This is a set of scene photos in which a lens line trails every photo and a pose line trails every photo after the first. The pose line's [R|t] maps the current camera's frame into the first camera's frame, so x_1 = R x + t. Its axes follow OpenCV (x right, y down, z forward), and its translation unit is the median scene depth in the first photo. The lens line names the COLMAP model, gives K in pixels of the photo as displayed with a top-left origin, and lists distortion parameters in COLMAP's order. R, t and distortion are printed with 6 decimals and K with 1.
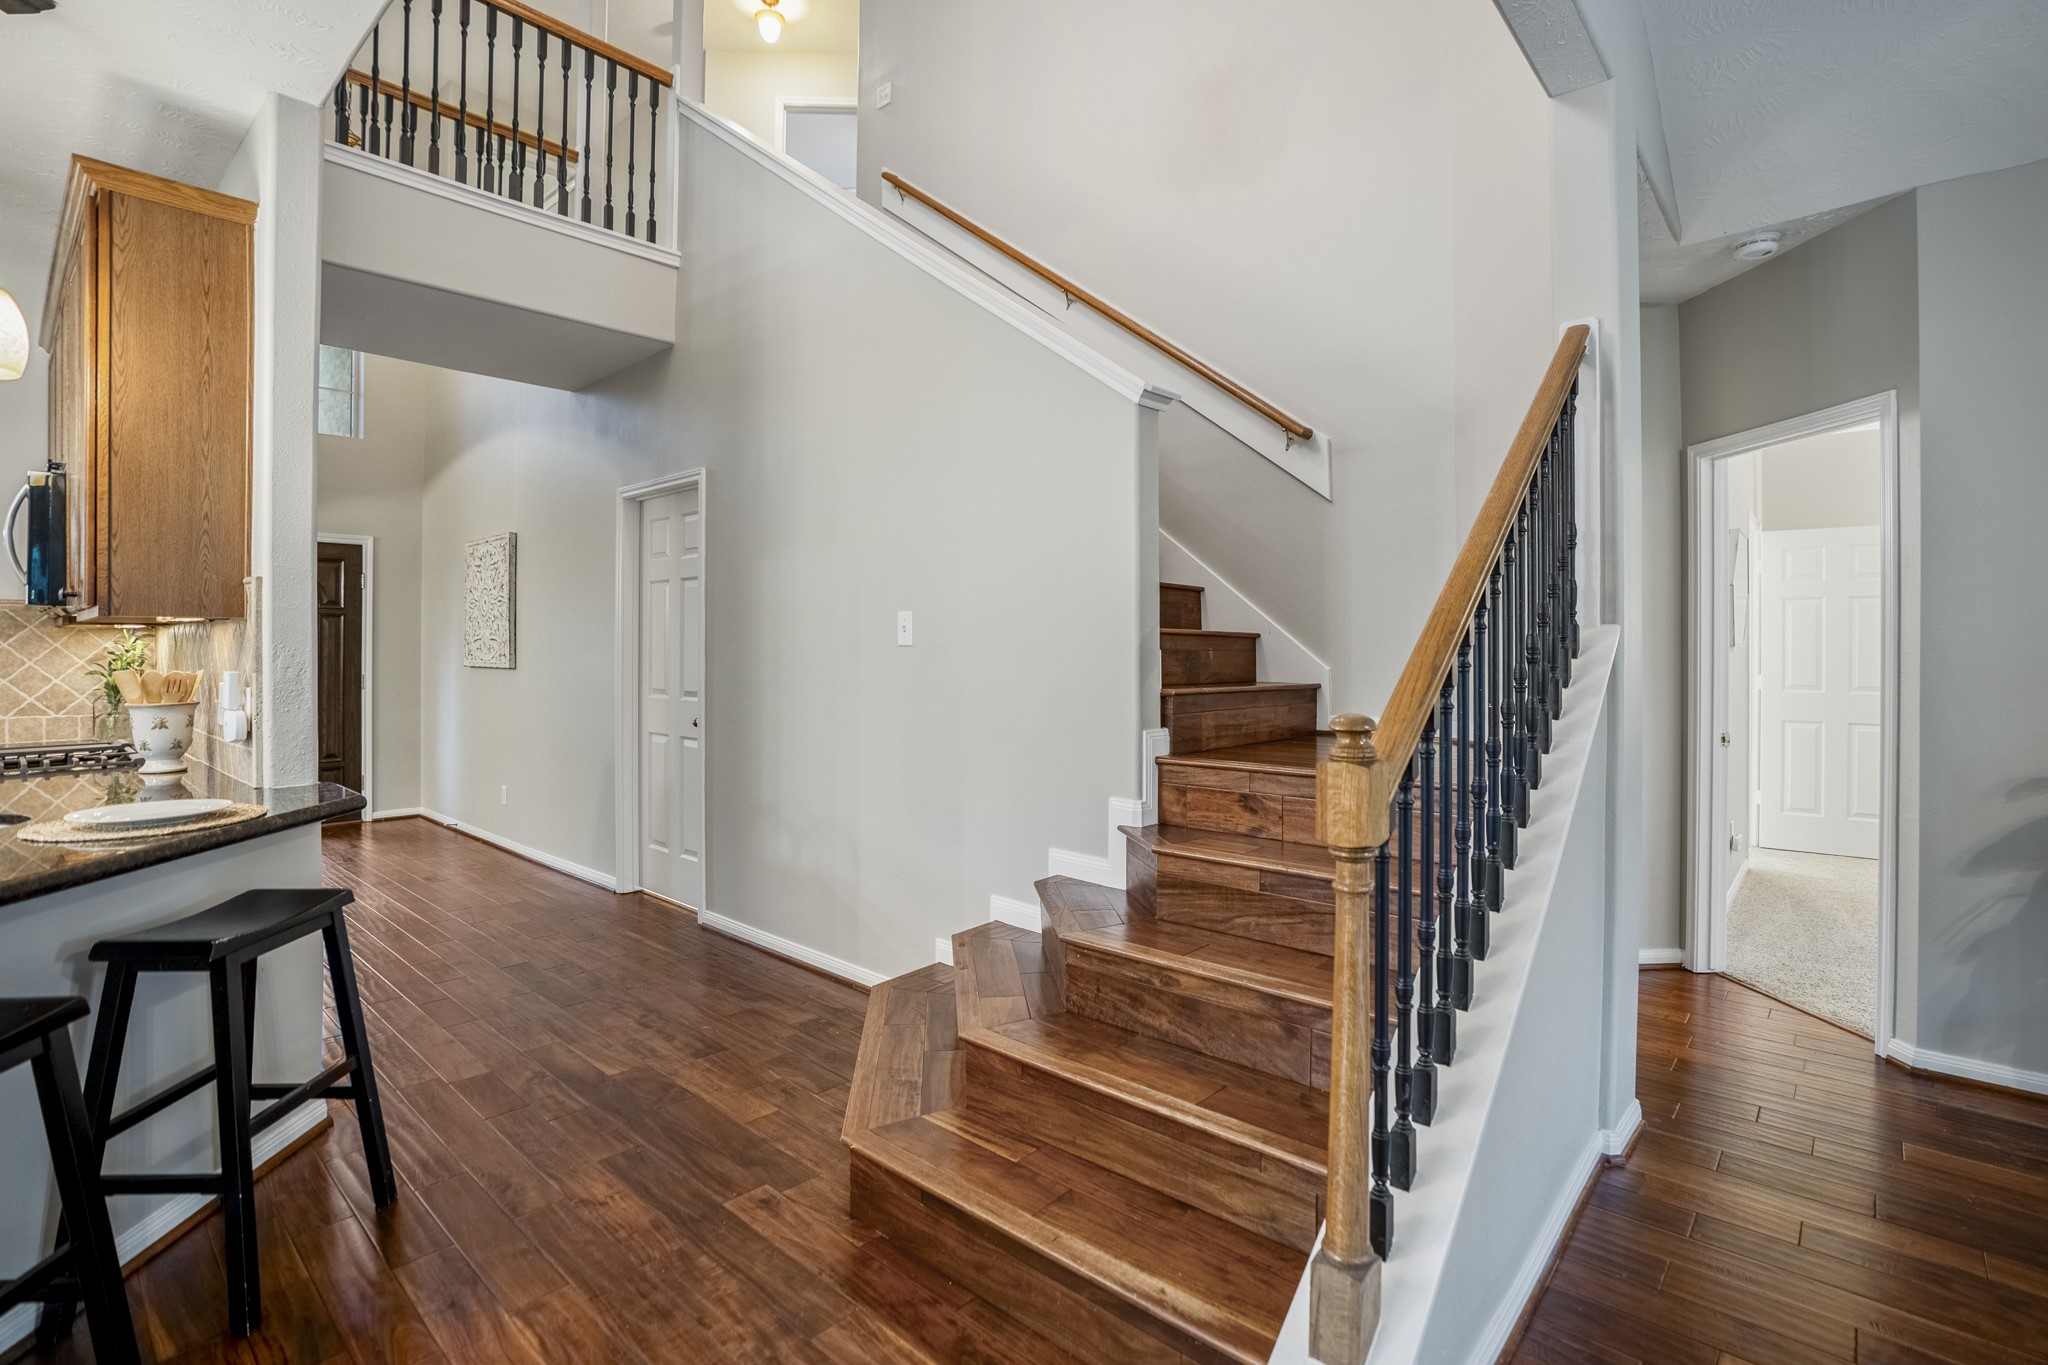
lens RADIAL K [[959.1, 0, 1016.2], [0, 959.1, 651.4], [0, 0, 1]] dist [-0.050929, 0.022370]
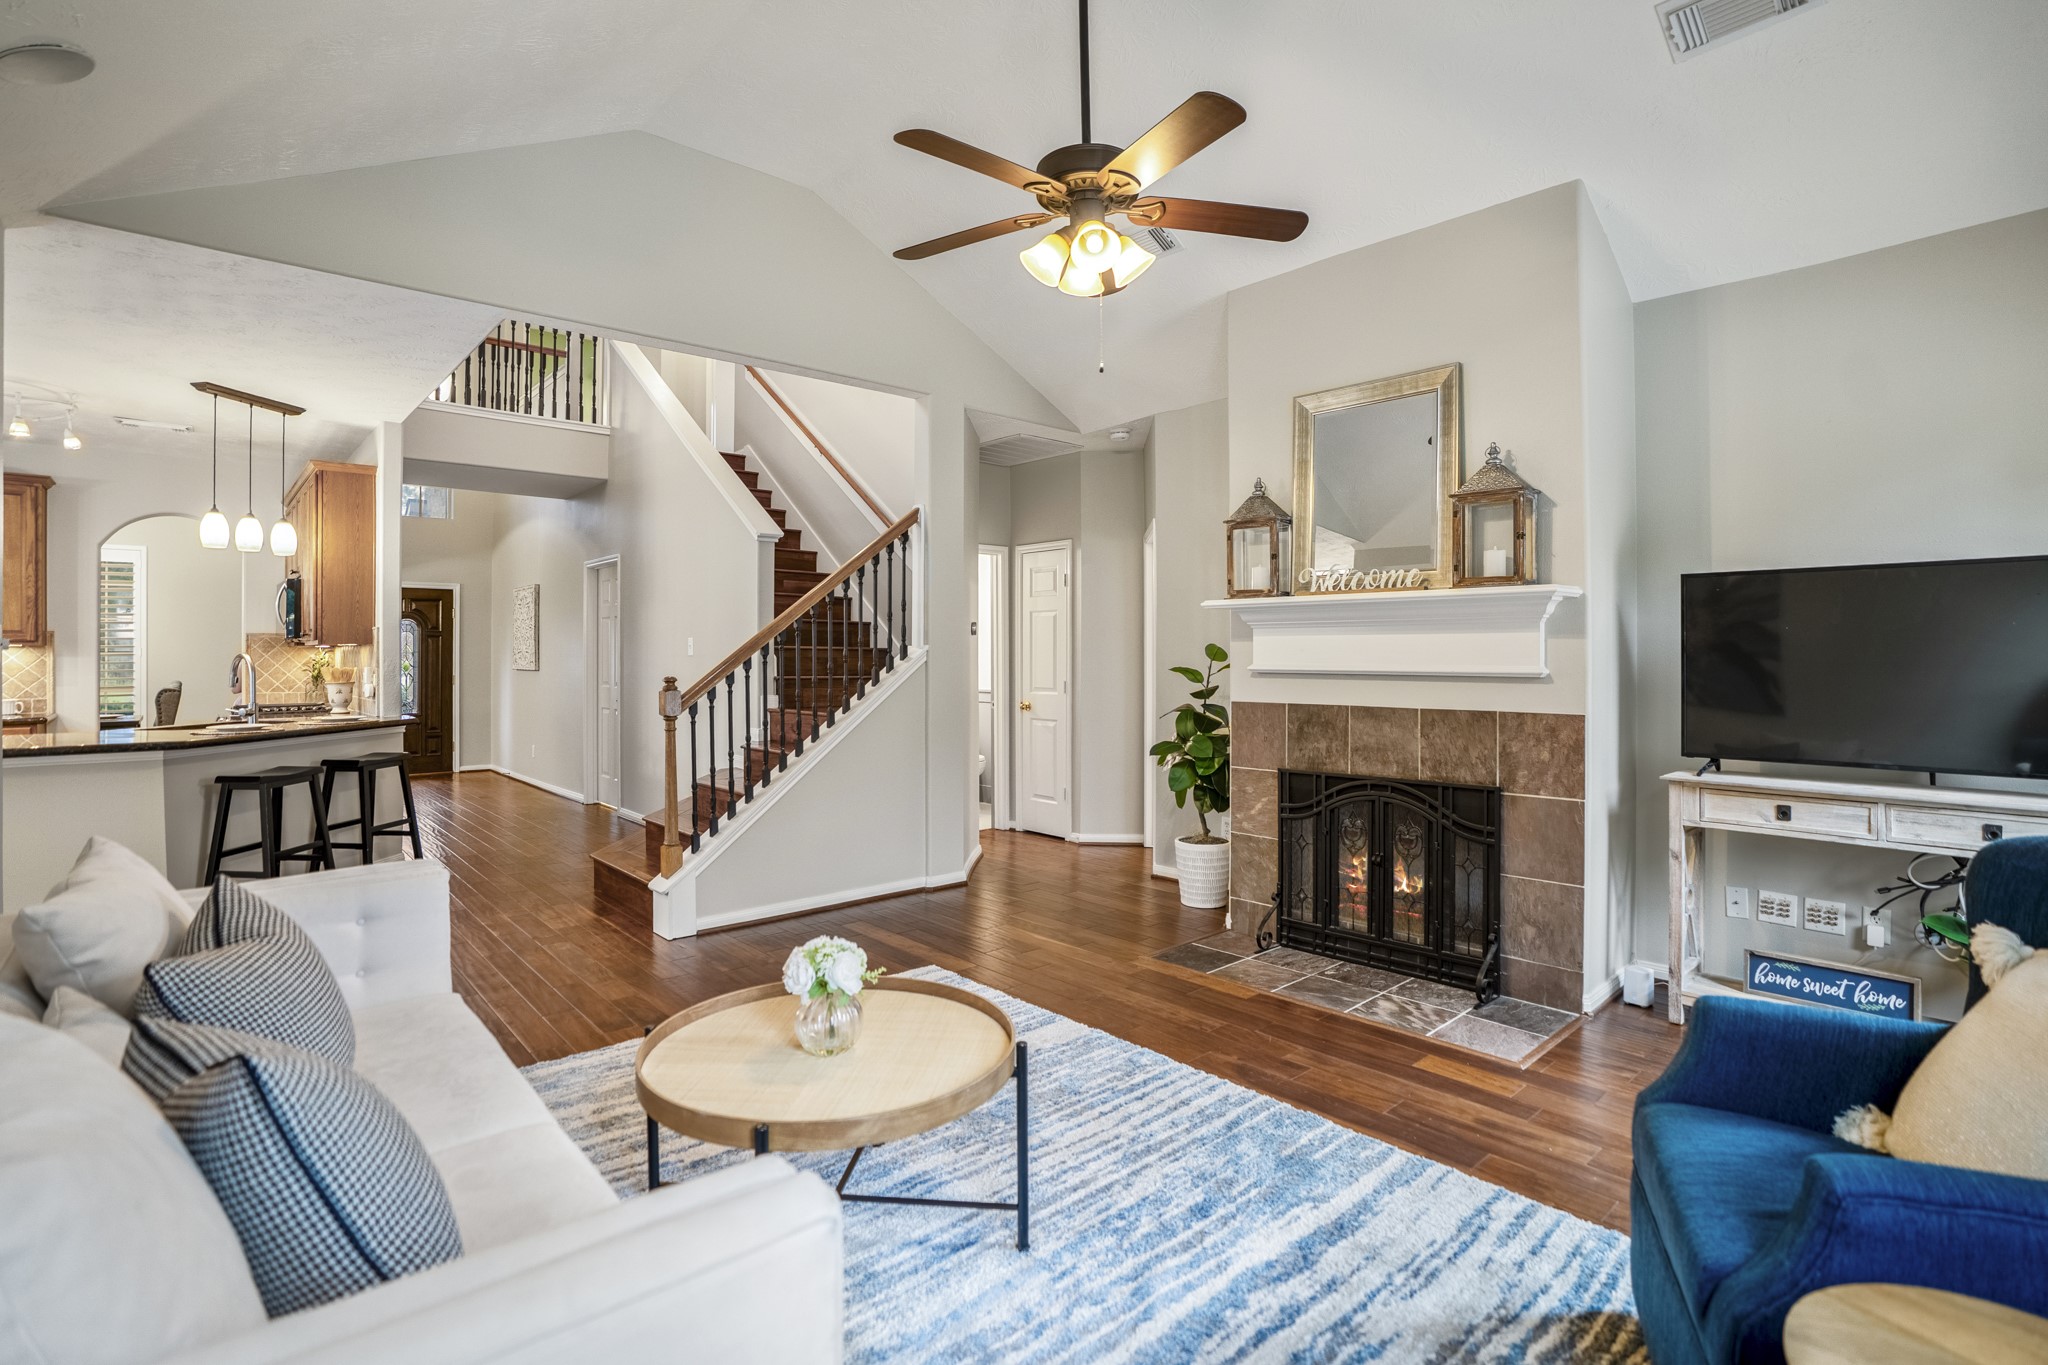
lens RADIAL K [[977.1, 0, 1023.0], [0, 977.1, 664.2], [0, 0, 1]] dist [-0.061811, 0.024707]
pose [[0.994190, -0.000729, -0.107635, 0.915222], [0.000947, 0.999998, 0.001972, 0.010531], [0.107633, -0.002063, 0.994189, -1.044489]]
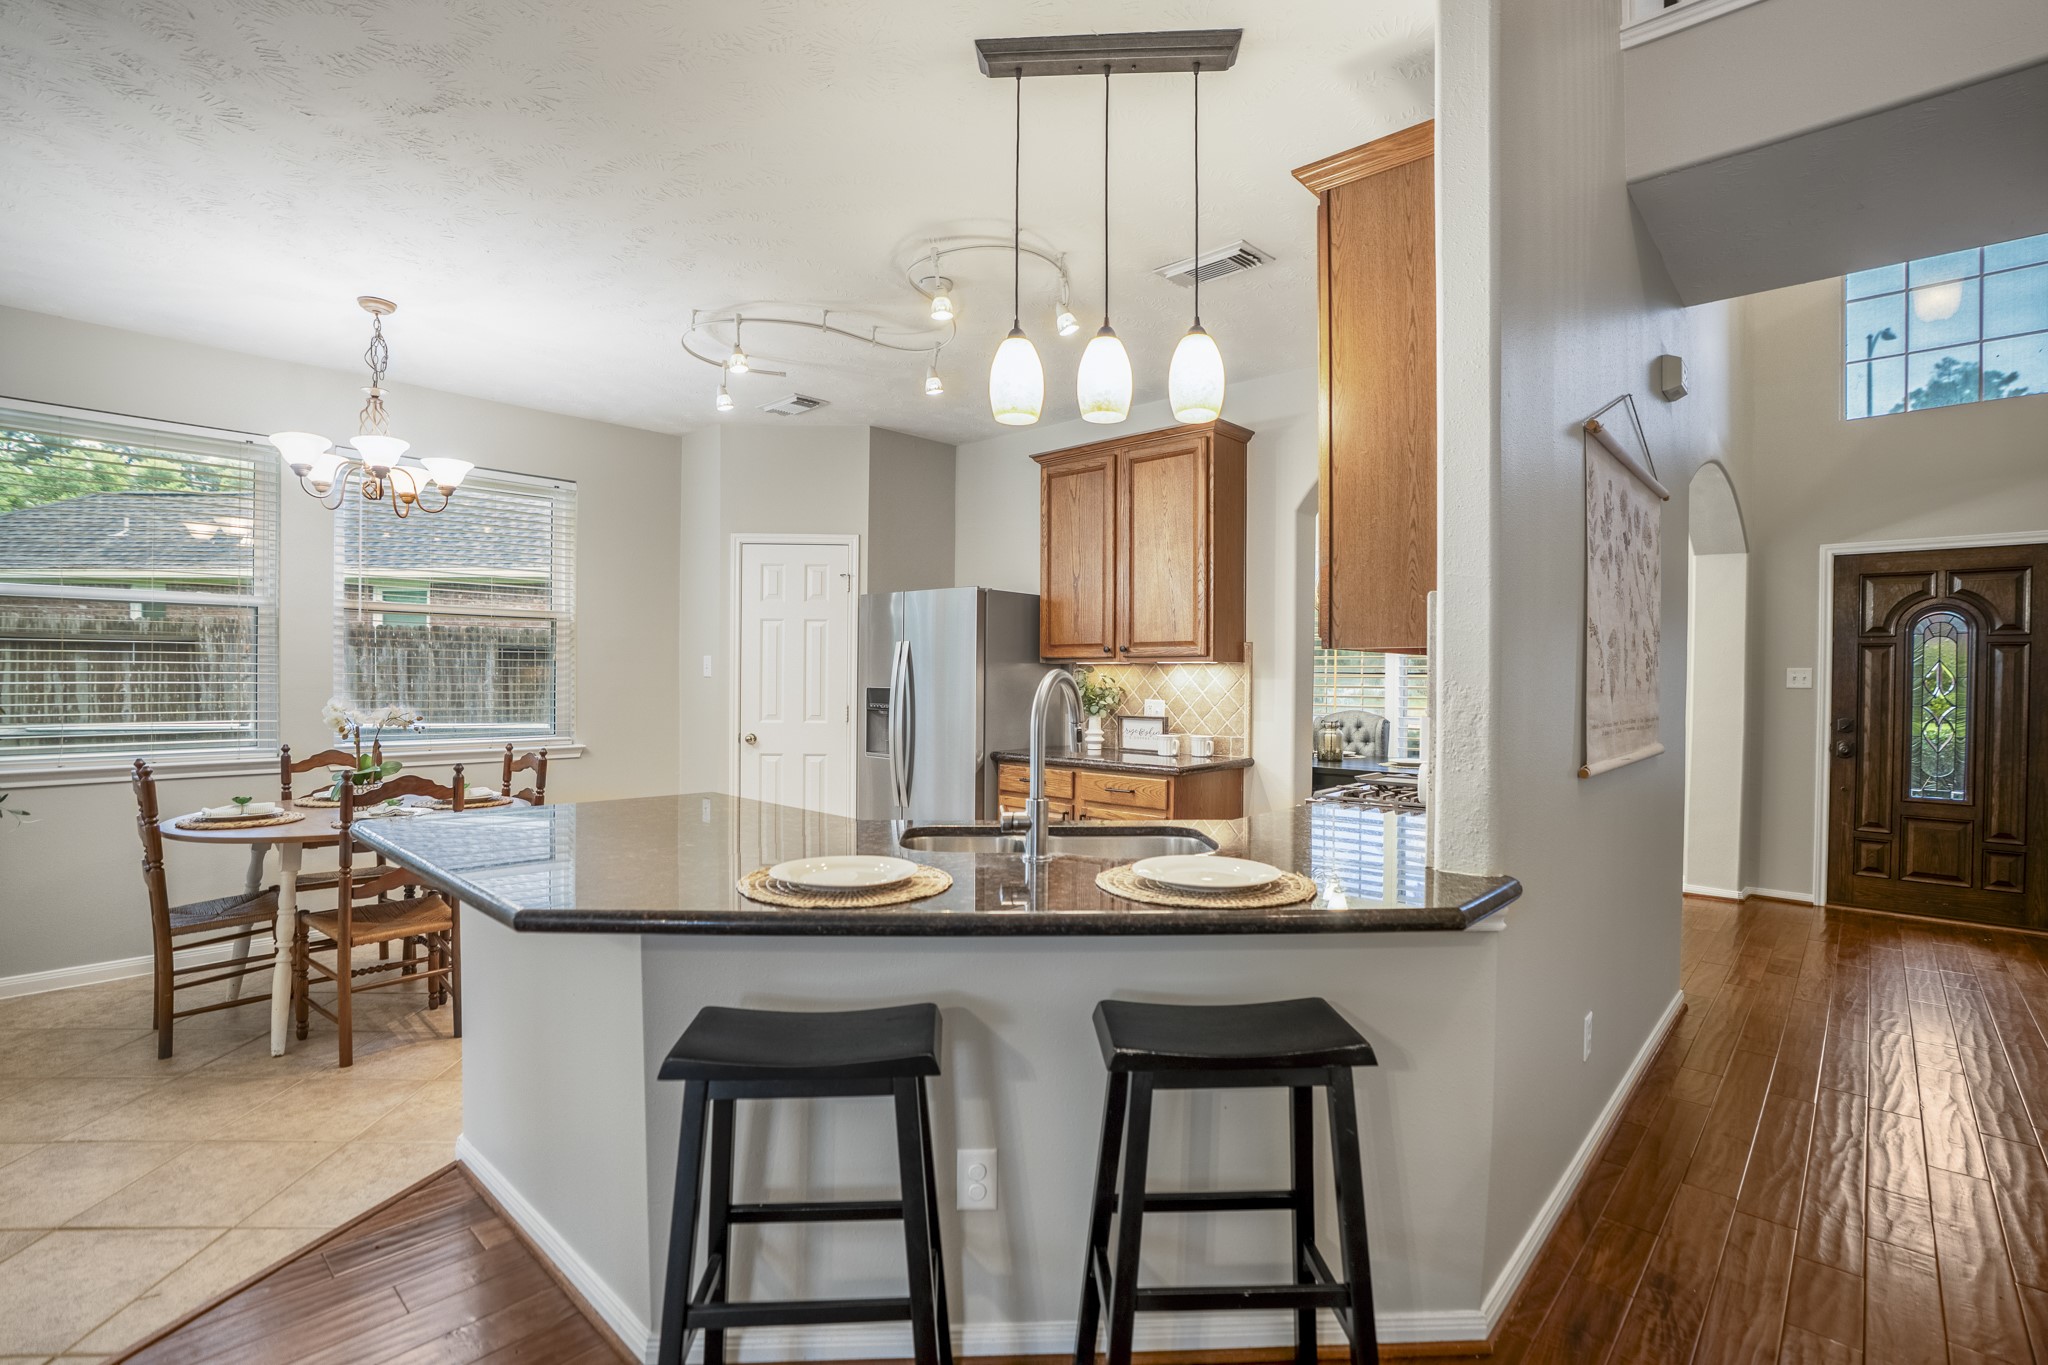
lens RADIAL K [[940.4, 0, 1024.0], [0, 940.4, 682.5], [0, 0, 1]] dist [-0.060801, 0.021310]
pose [[-0.012063, 0.008577, -0.999890, -0.037423], [-0.015624, 0.999840, 0.008765, -0.006001], [0.999805, 0.015728, -0.011927, 0.573669]]
